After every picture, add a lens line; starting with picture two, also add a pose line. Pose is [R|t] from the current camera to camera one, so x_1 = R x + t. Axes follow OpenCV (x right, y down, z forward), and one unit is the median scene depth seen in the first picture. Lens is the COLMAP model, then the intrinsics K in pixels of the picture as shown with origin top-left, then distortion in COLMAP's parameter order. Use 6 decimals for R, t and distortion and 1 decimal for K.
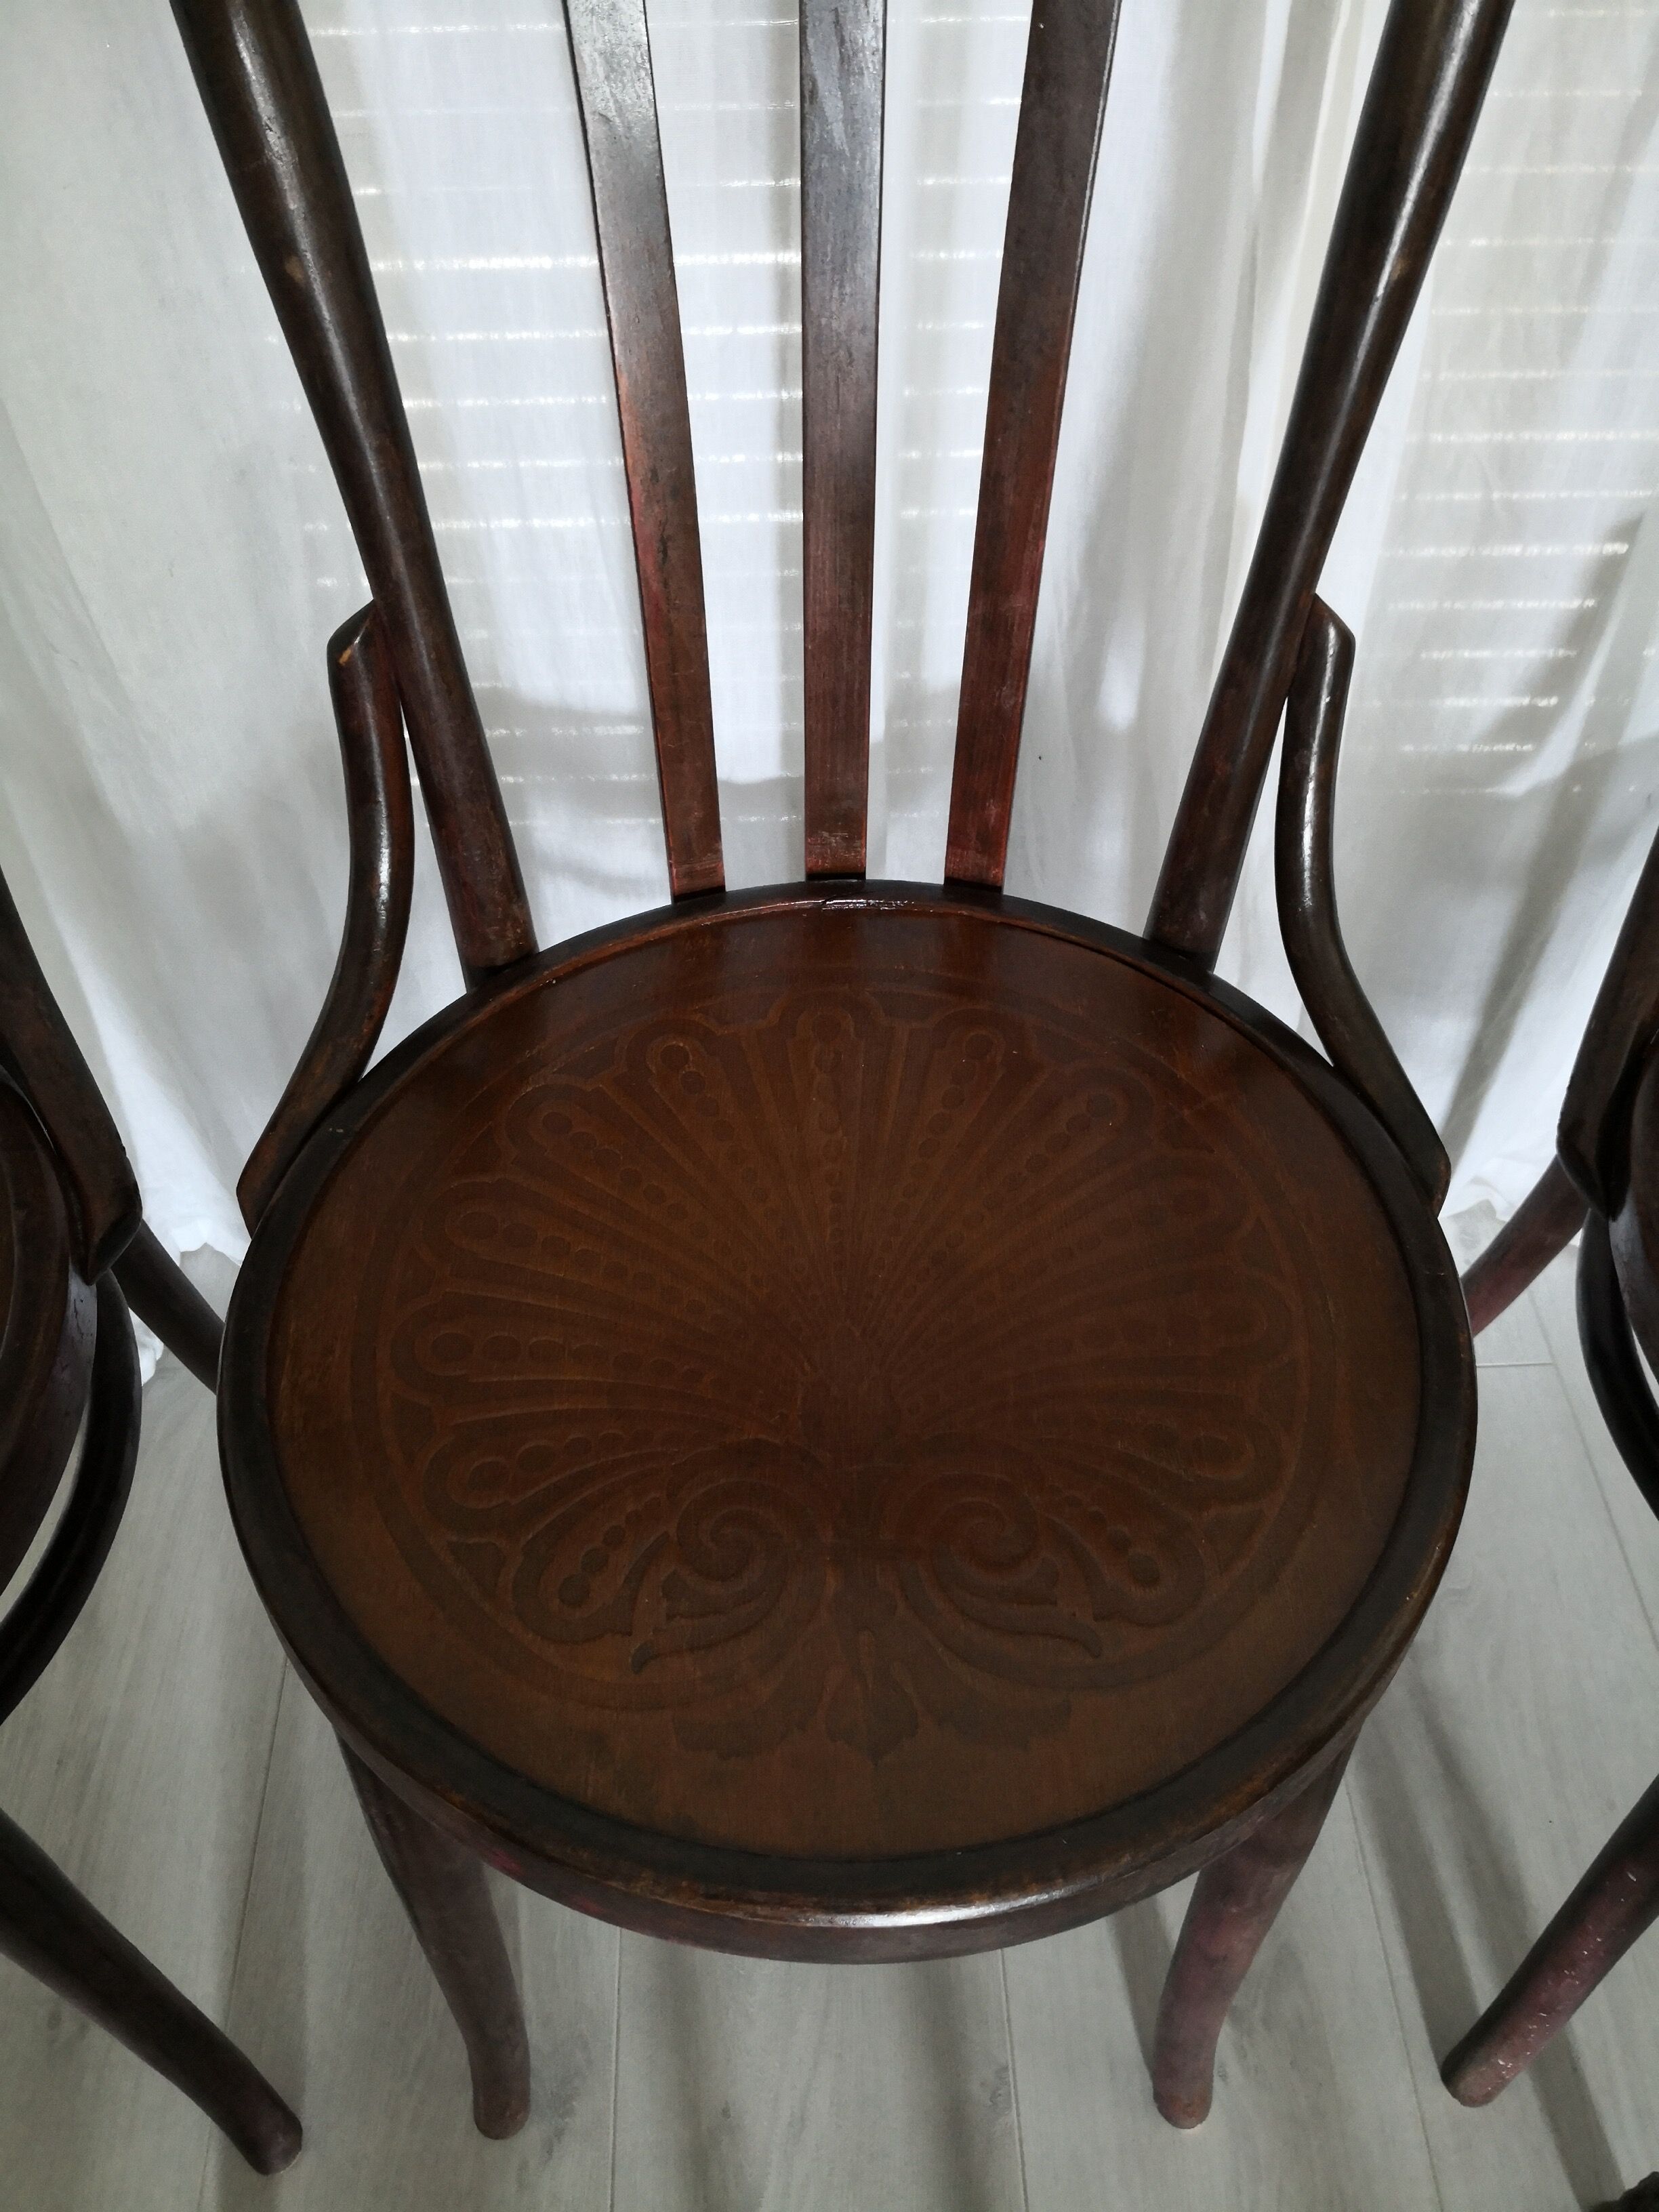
lens RADIAL K [[1848.6, 0, 815.6], [0, 1848.6, 1091.1], [0, 0, 1]] dist [0.031673, -0.058707]
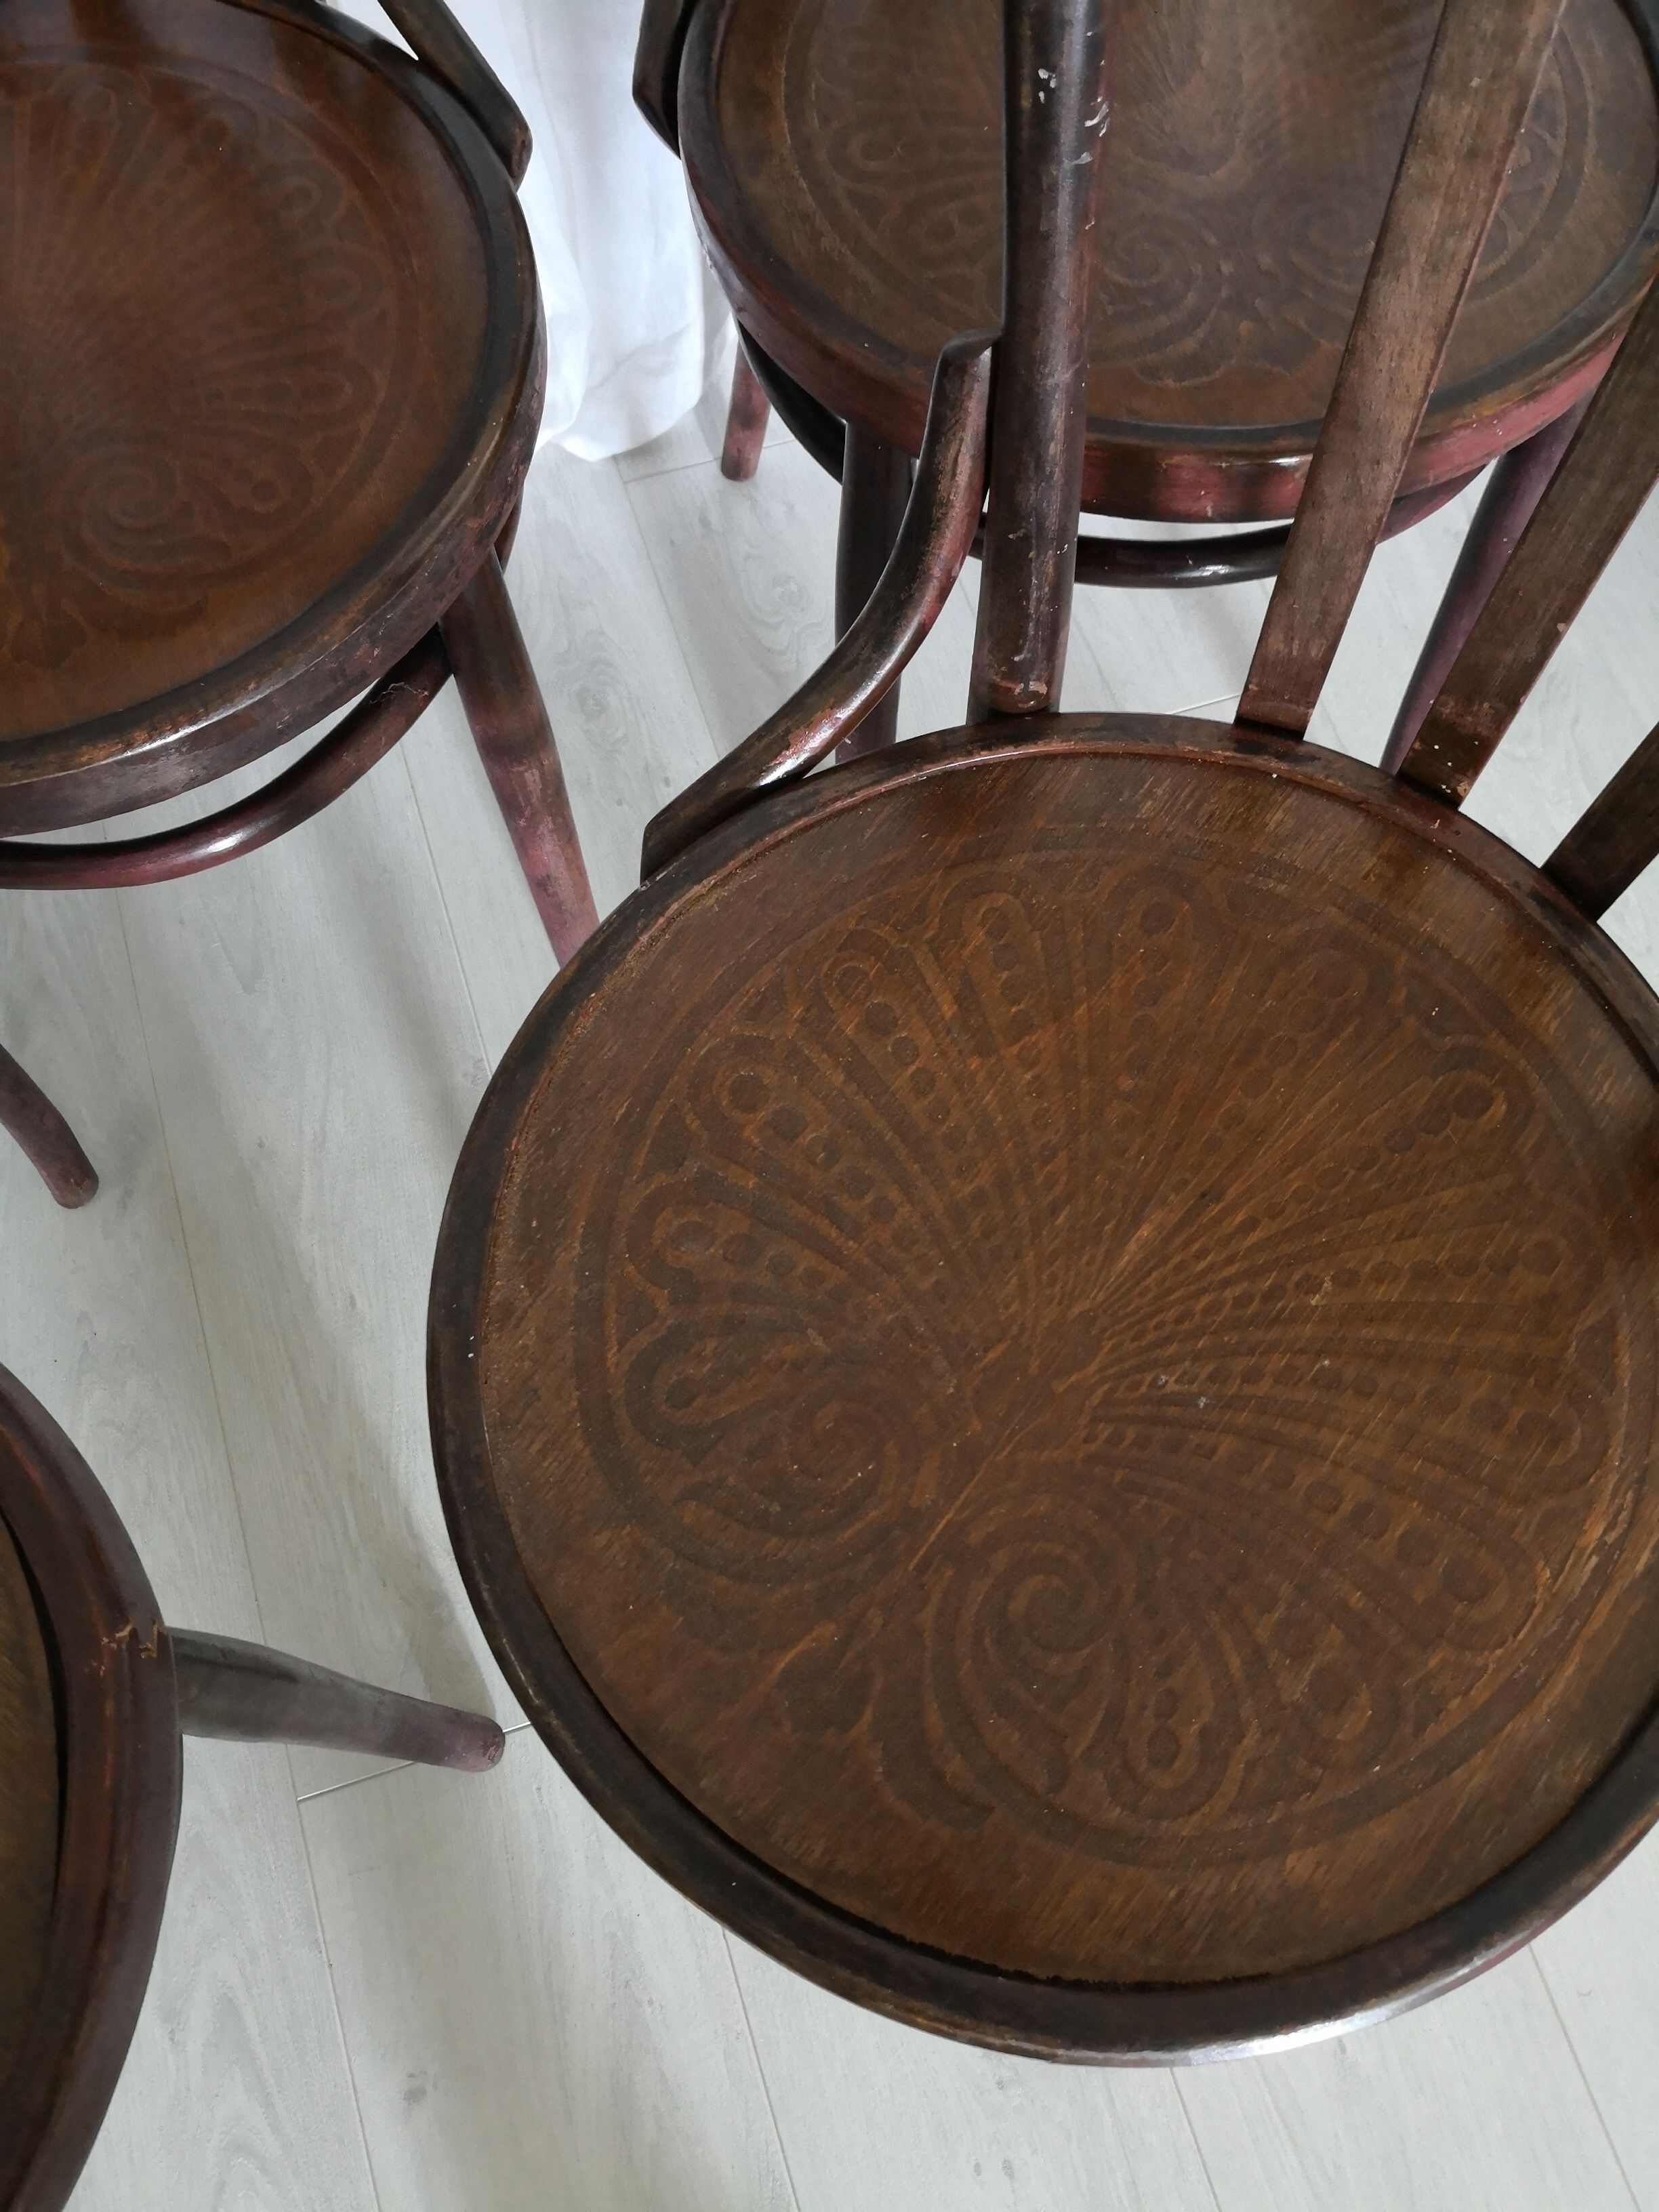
lens RADIAL K [[1848.6, 0, 834.4], [0, 1848.6, 1114.4], [0, 0, 1]] dist [0.031673, -0.058707]
pose [[0.962429, -0.250003, 0.105967, 0.241429], [0.199742, 0.916195, 0.347406, 0.223598], [-0.183939, -0.313187, 0.931708, -0.265467]]
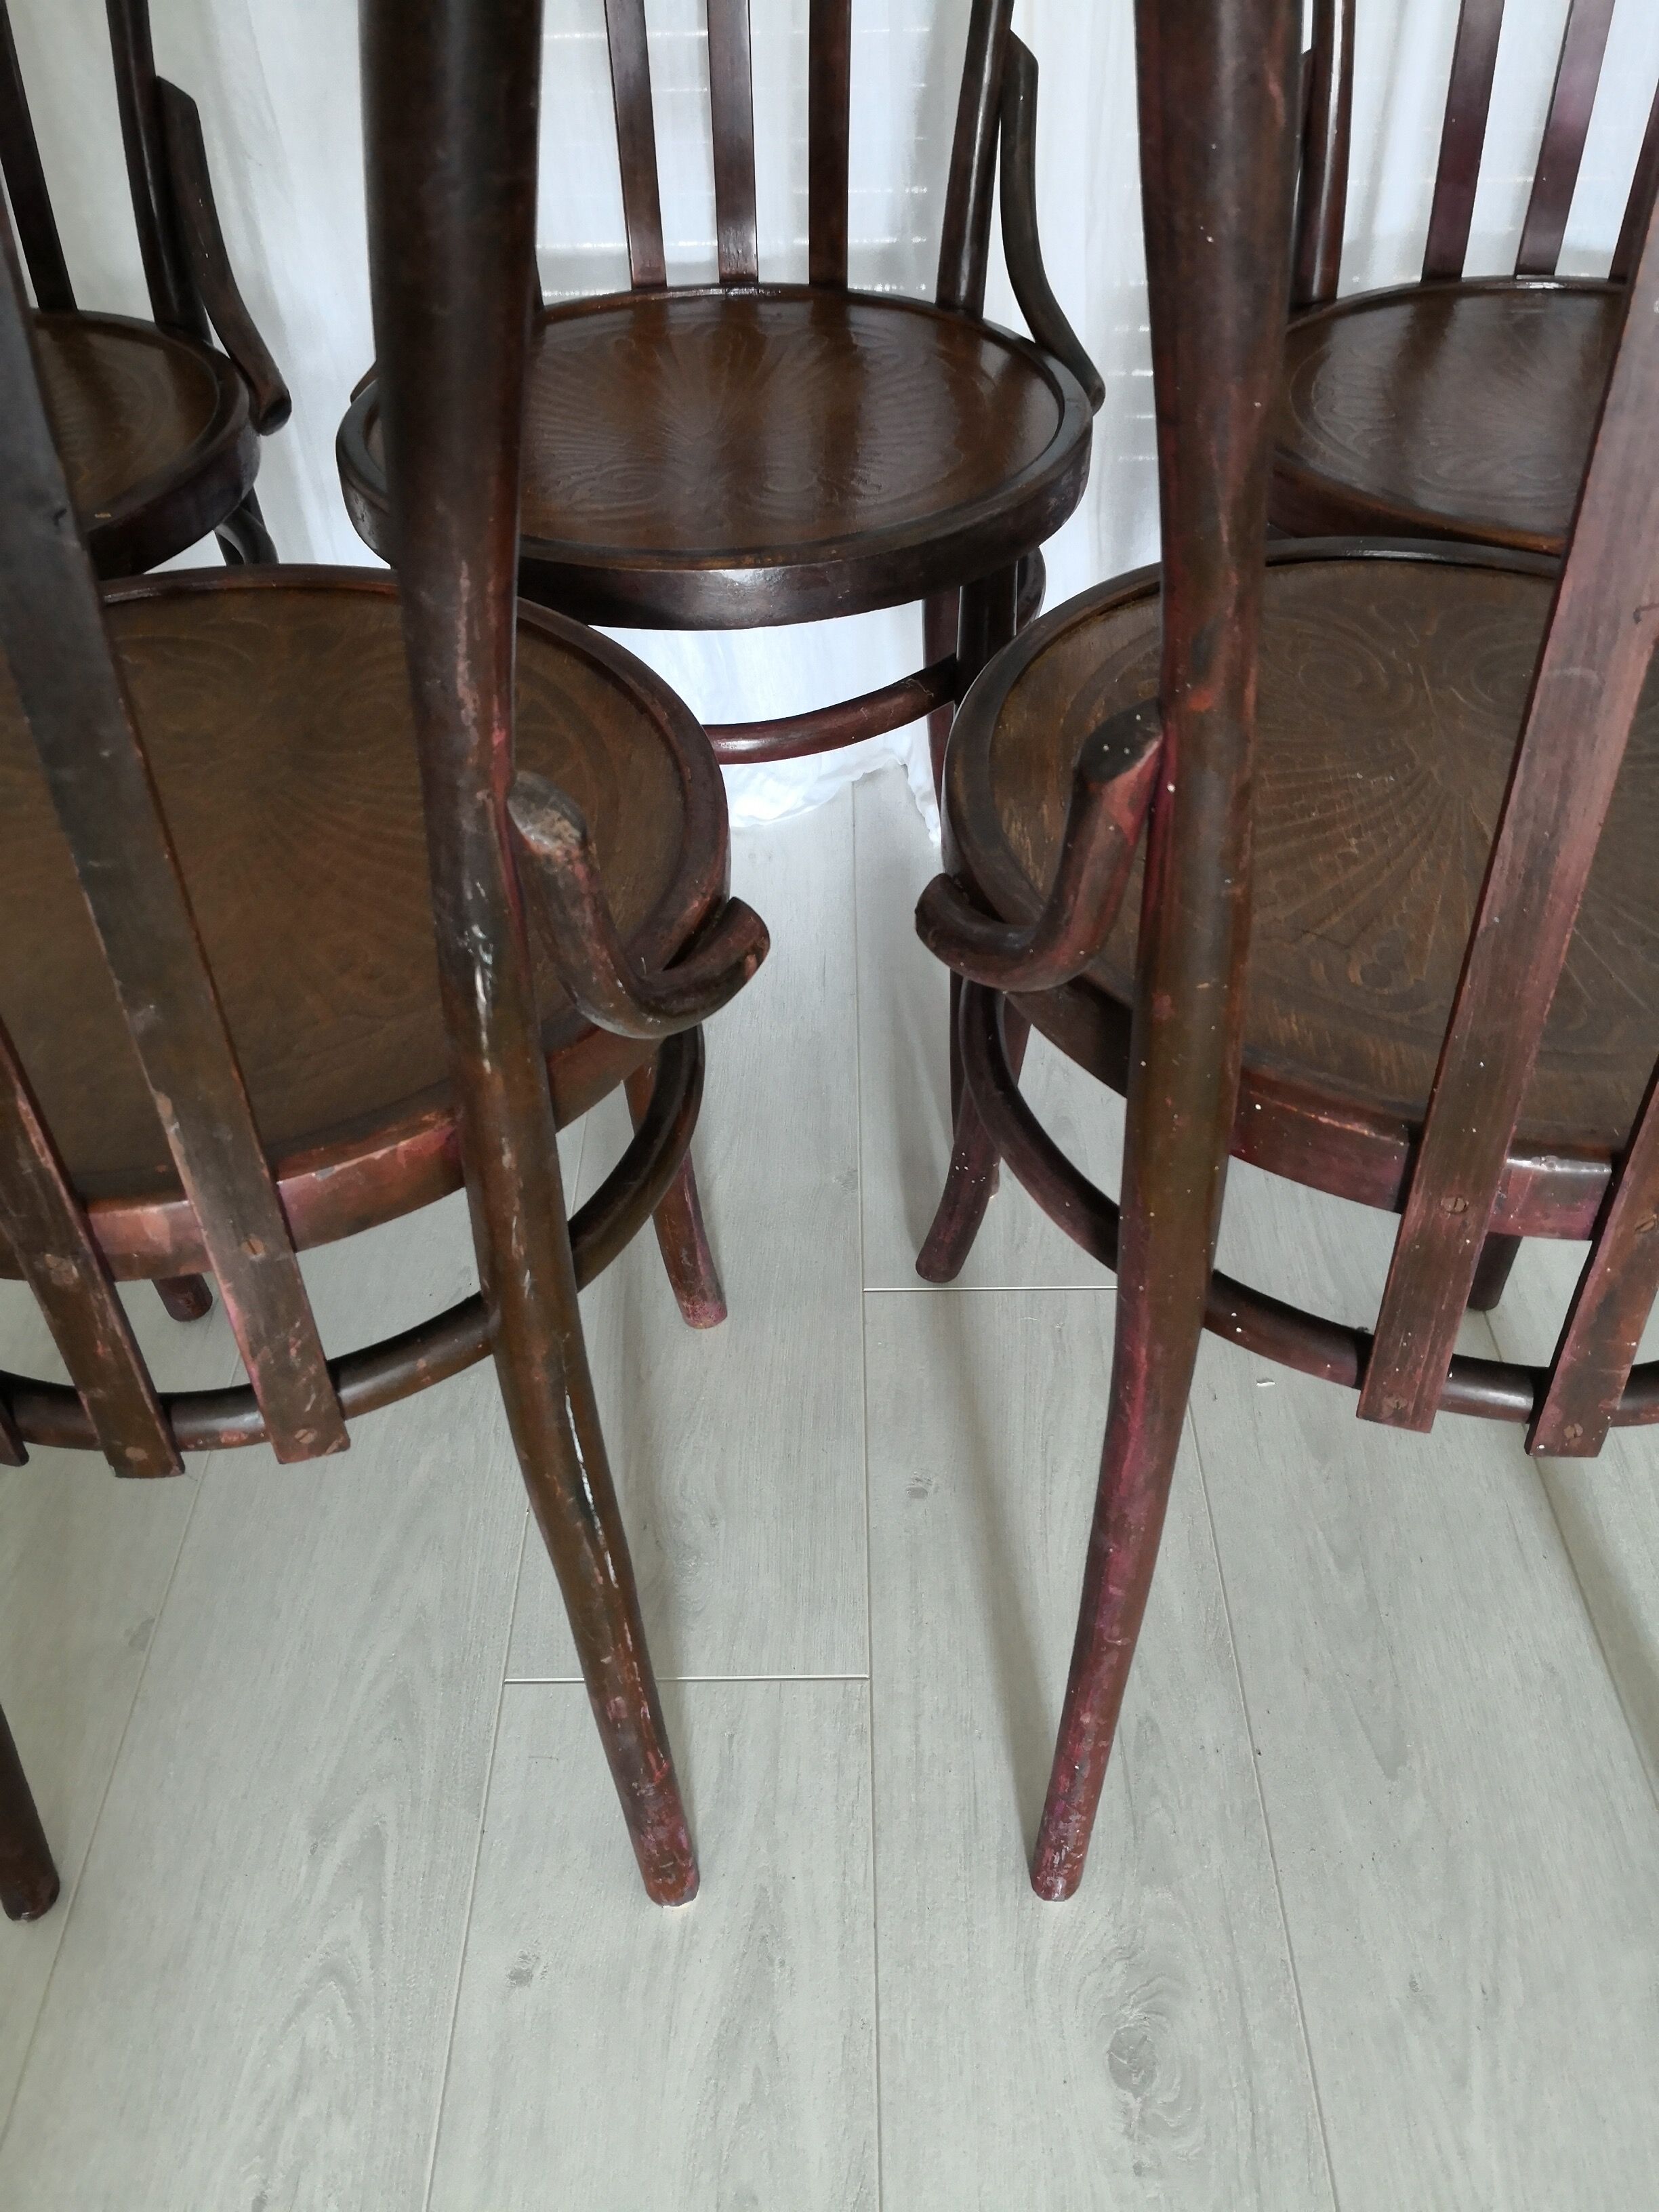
lens RADIAL K [[1848.6, 0, 820.3], [0, 1848.6, 1059.1], [0, 0, 1]] dist [0.031673, -0.058707]
pose [[0.999297, 0.017872, -0.032966, 0.153461], [-0.022081, 0.990989, -0.132108, 0.796344], [0.030308, 0.132743, 0.990687, -0.506603]]
